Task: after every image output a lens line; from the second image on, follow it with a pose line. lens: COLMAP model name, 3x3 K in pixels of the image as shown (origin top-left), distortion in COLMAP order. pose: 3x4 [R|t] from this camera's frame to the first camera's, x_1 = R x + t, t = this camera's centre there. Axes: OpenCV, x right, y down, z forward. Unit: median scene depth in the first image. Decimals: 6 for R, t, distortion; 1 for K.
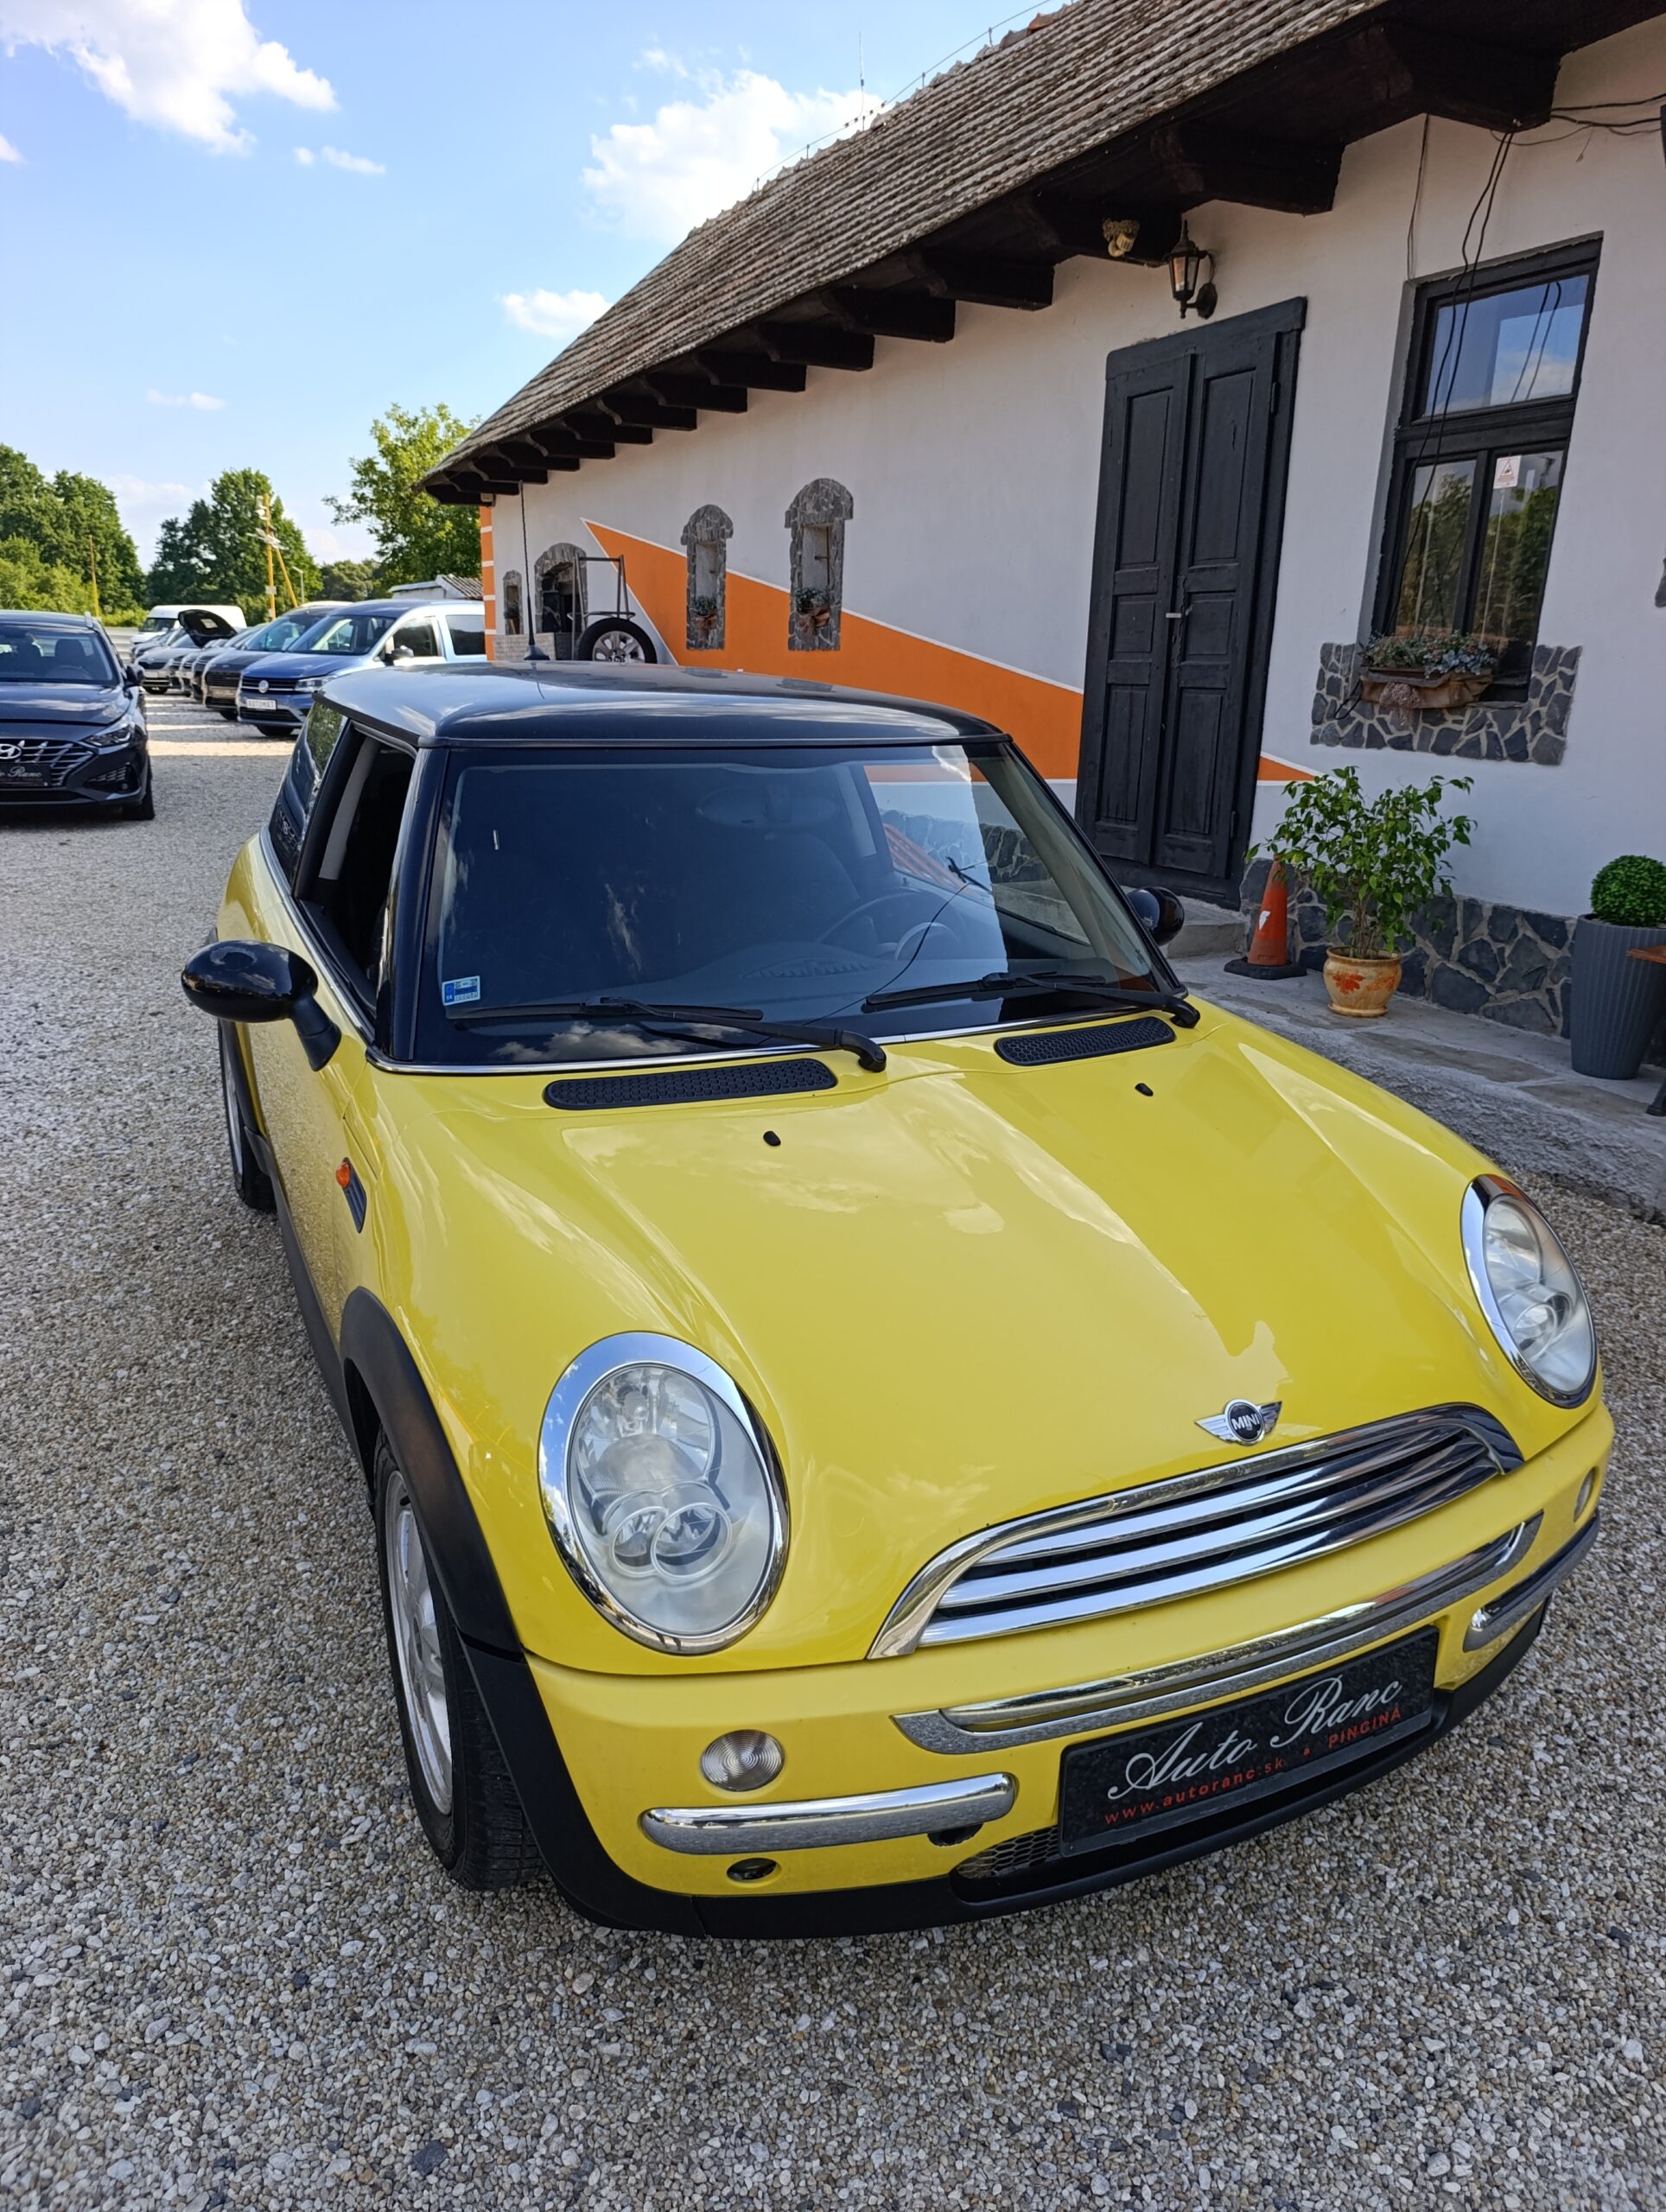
lens RADIAL K [[1492.4, 0, 831.7], [0, 1492.4, 1117.5], [0, 0, 1]] dist [0.005057, -0.017783]
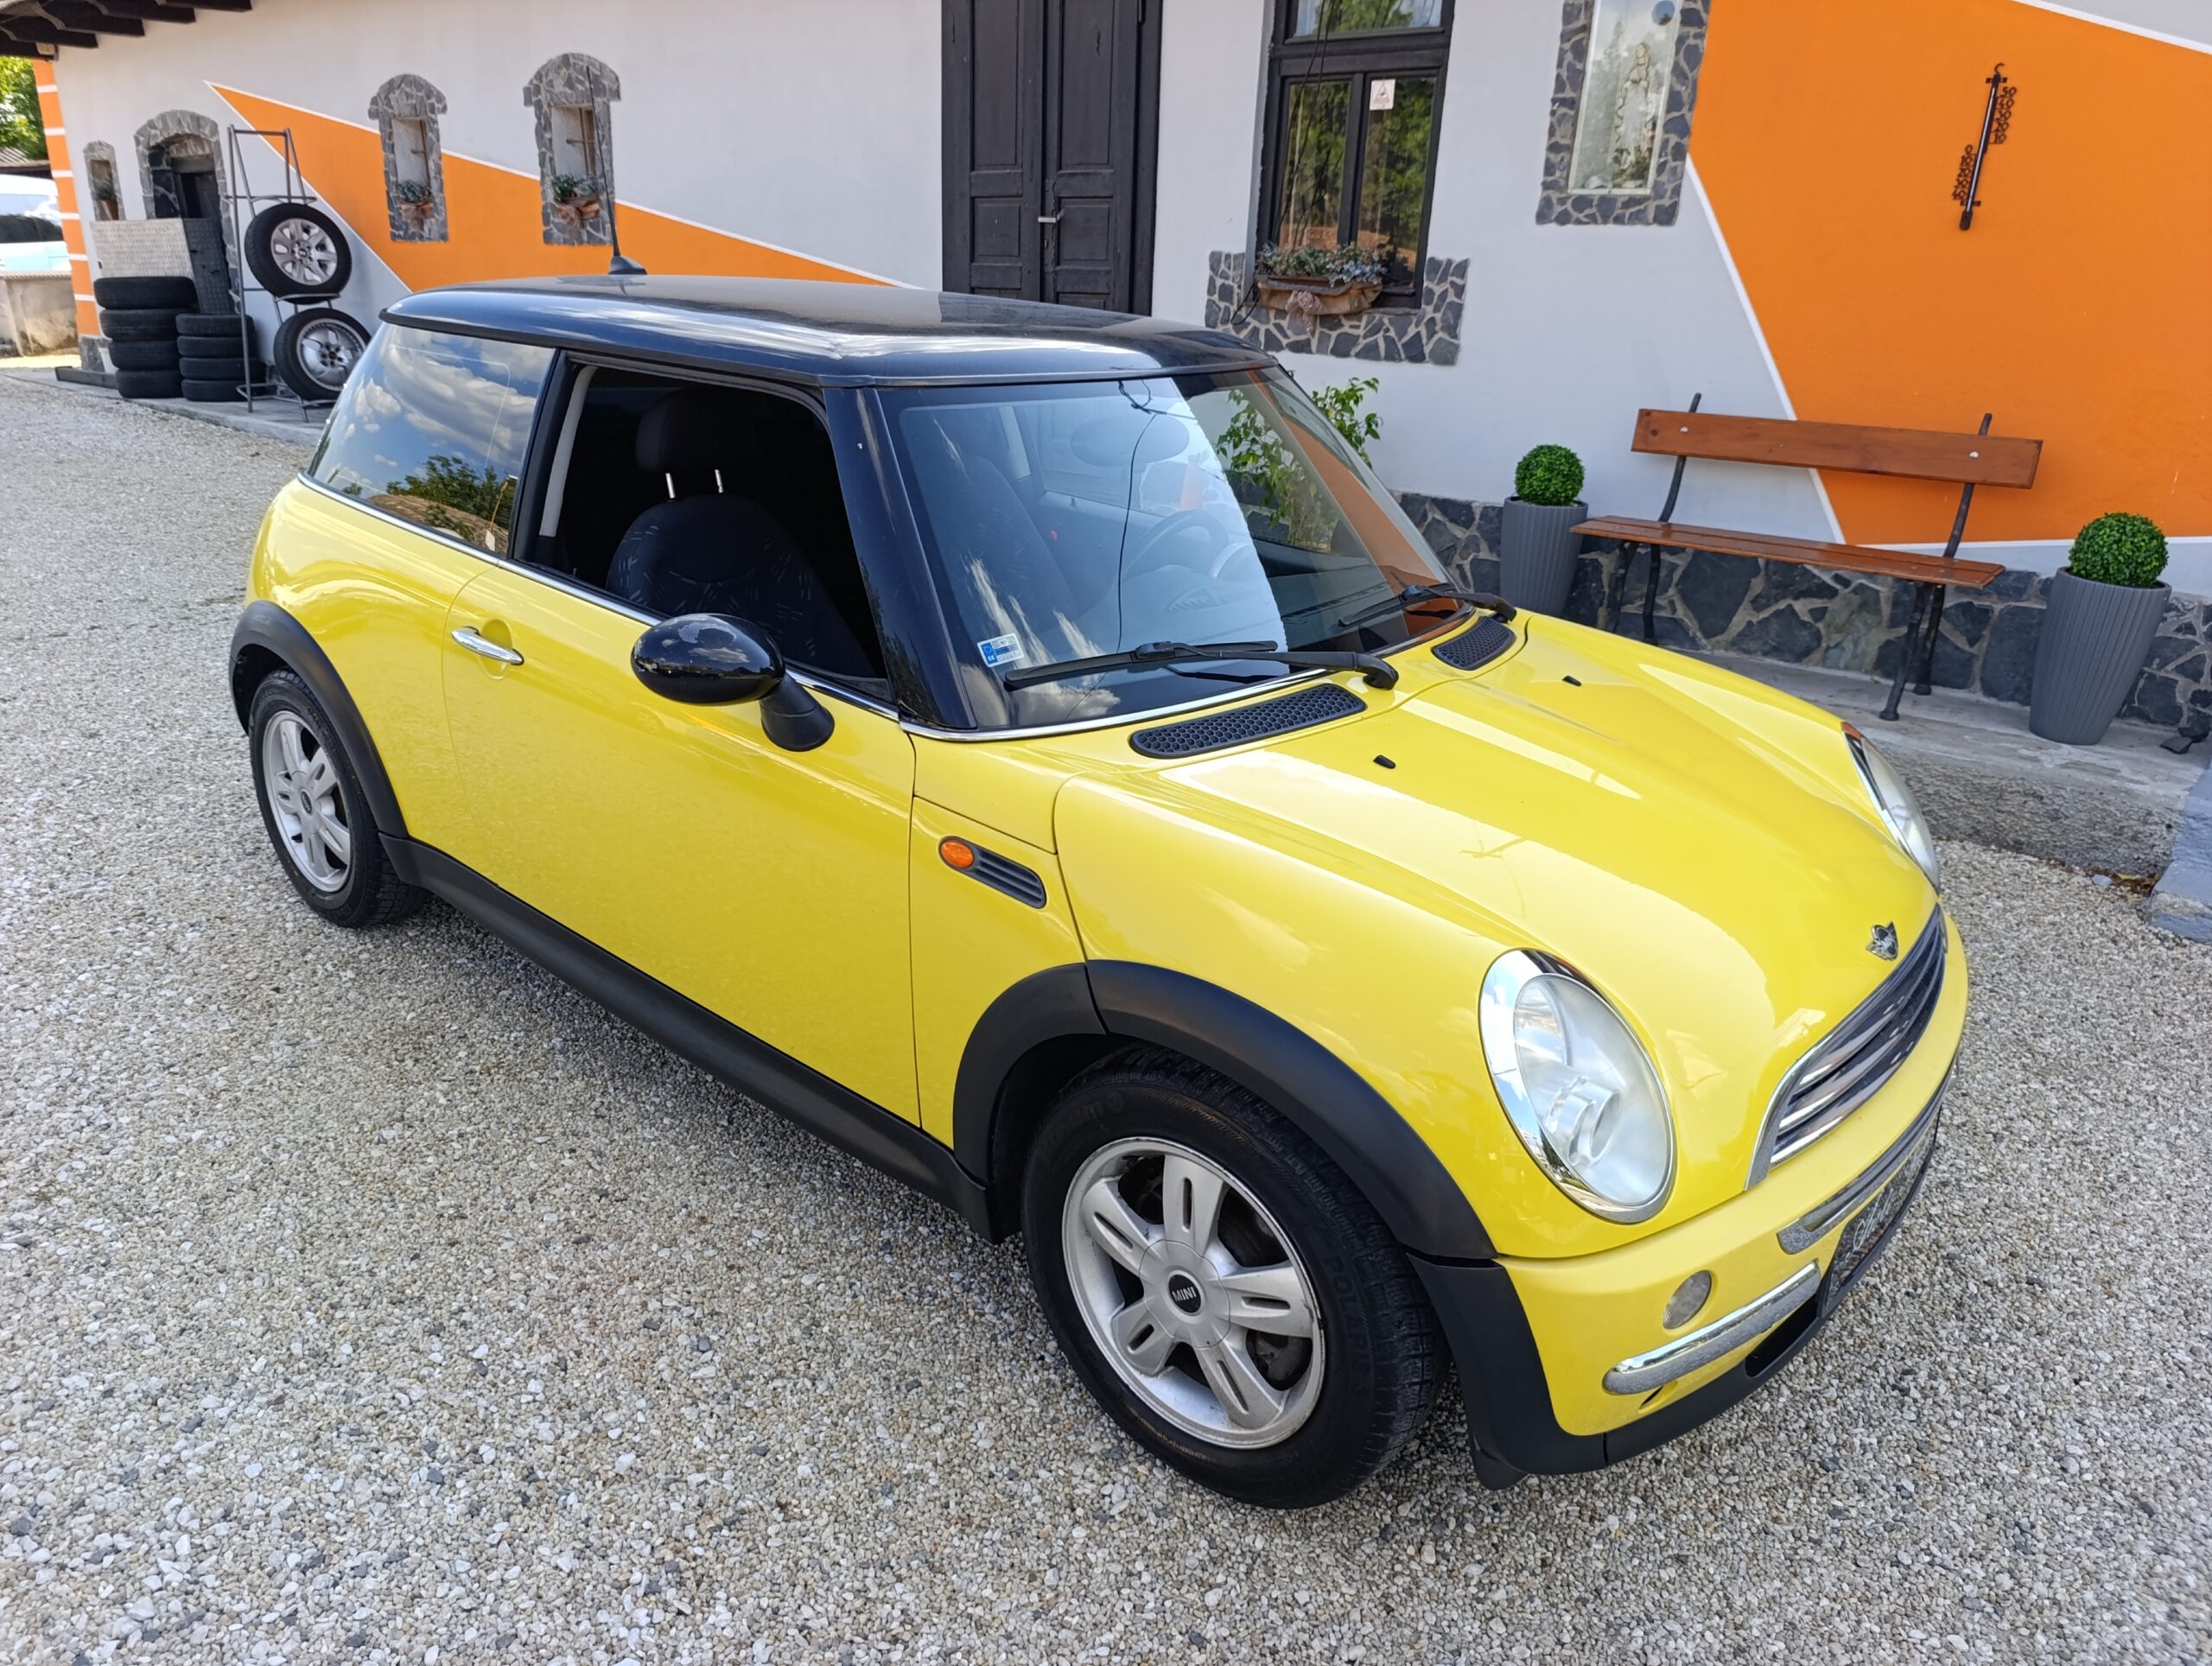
lens RADIAL K [[1492.4, 0, 1113.7], [0, 1492.4, 828.2], [0, 0, 1]] dist [0.005057, -0.017783]
pose [[0.918047, -0.134502, 0.372960, -0.208184], [0.107459, 0.989899, 0.092478, -0.019371], [-0.381631, -0.044821, 0.923227, 0.032369]]
